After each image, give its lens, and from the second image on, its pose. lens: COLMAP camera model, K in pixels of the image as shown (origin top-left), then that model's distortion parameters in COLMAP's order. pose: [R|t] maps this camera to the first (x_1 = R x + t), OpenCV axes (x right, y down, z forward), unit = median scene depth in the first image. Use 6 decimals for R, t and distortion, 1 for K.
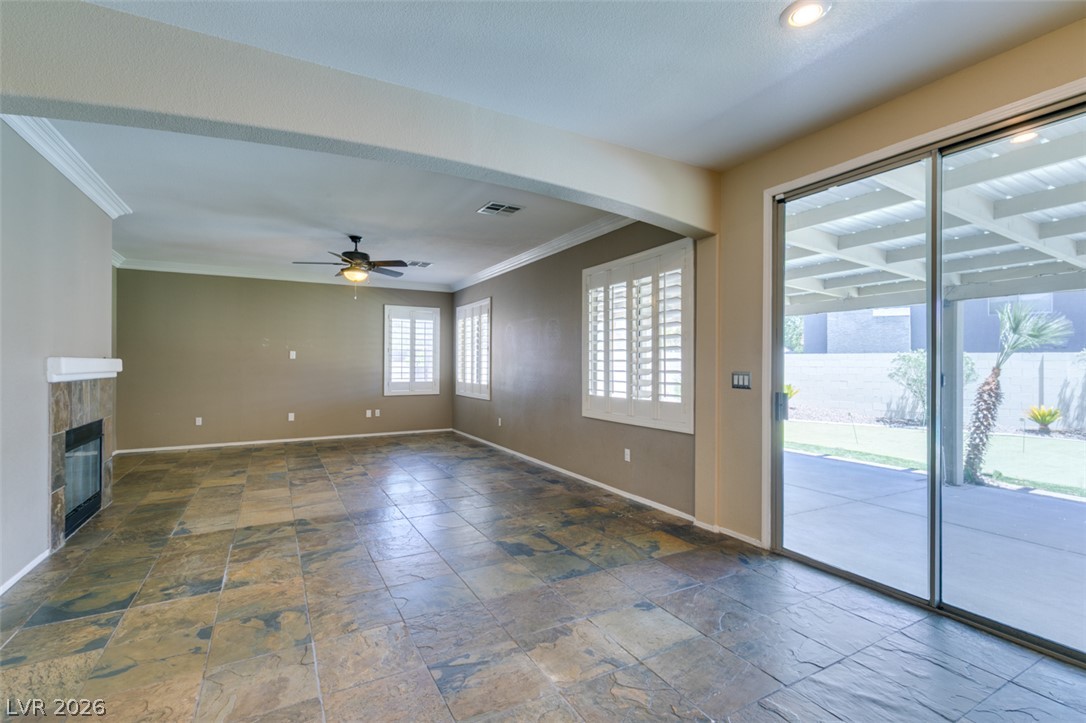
lens RADIAL K [[490.9, 0, 539.4], [0, 490.9, 362.3], [0, 0, 1]] dist [0.002208, -0.001126]
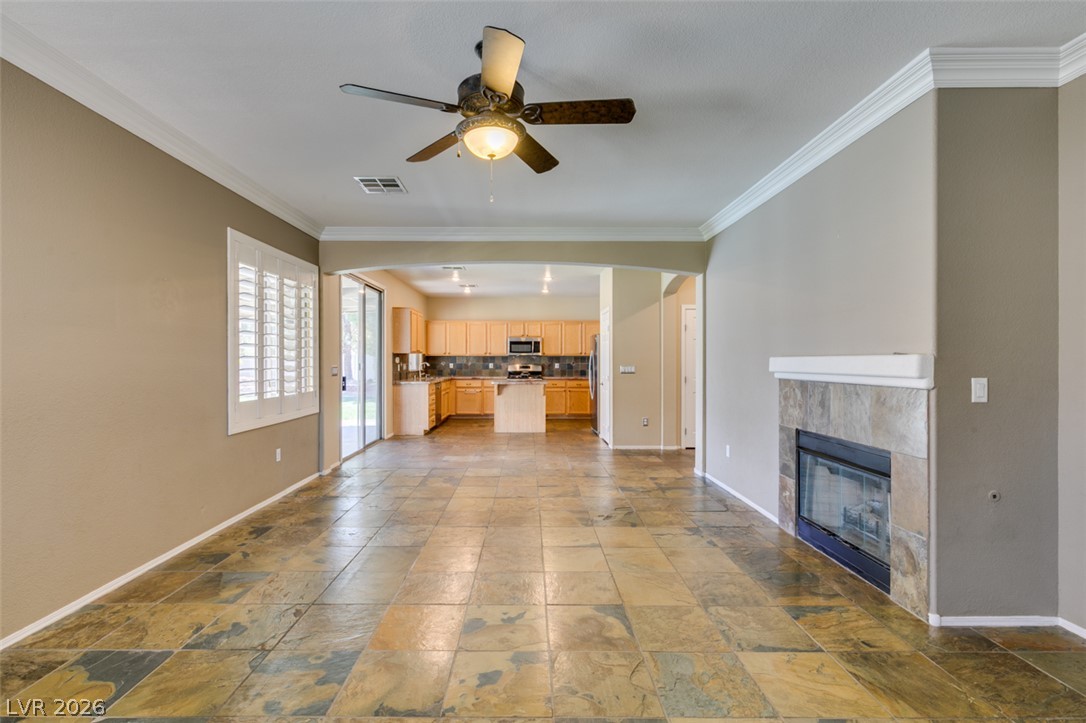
lens RADIAL K [[490.9, 0, 539.4], [0, 490.9, 362.3], [0, 0, 1]] dist [0.002208, -0.001126]
pose [[-0.886626, -0.002684, 0.462479, -0.688594], [-0.005231, 0.999977, -0.004226, 0.006606], [-0.462457, -0.006166, -0.886620, 1.542427]]
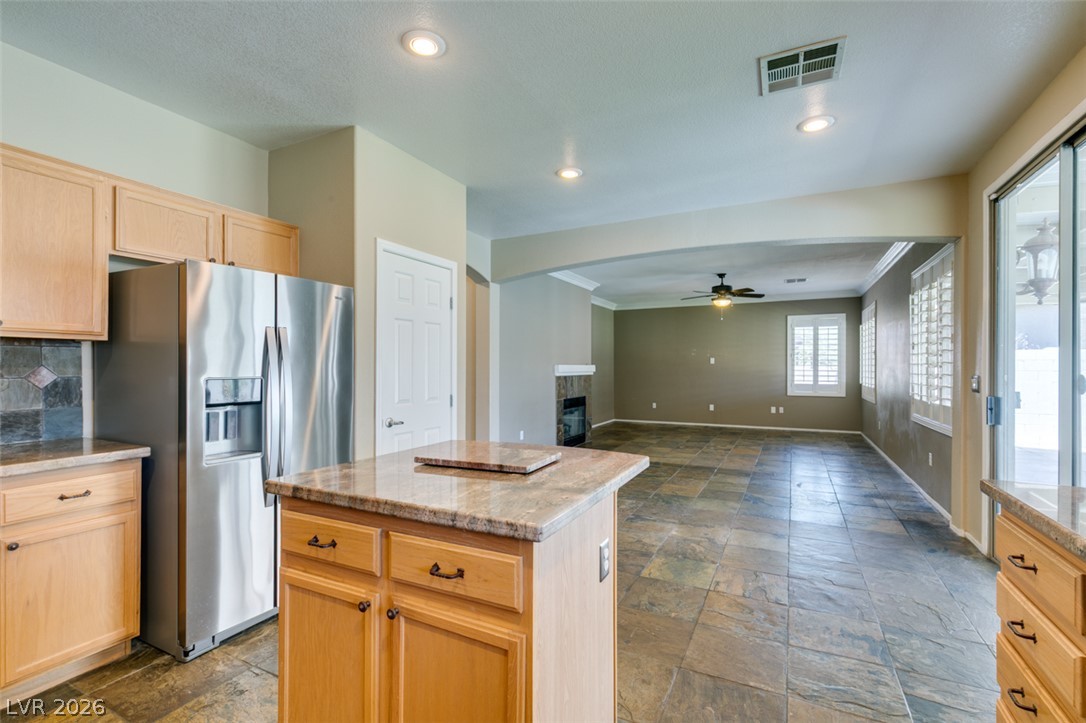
lens RADIAL K [[490.9, 0, 539.4], [0, 490.9, 362.3], [0, 0, 1]] dist [0.002208, -0.001126]
pose [[0.557000, -0.010092, -0.830451, 0.542498], [0.003581, 0.999946, -0.009750, 0.000070], [0.830505, 0.002456, 0.557006, -0.201414]]
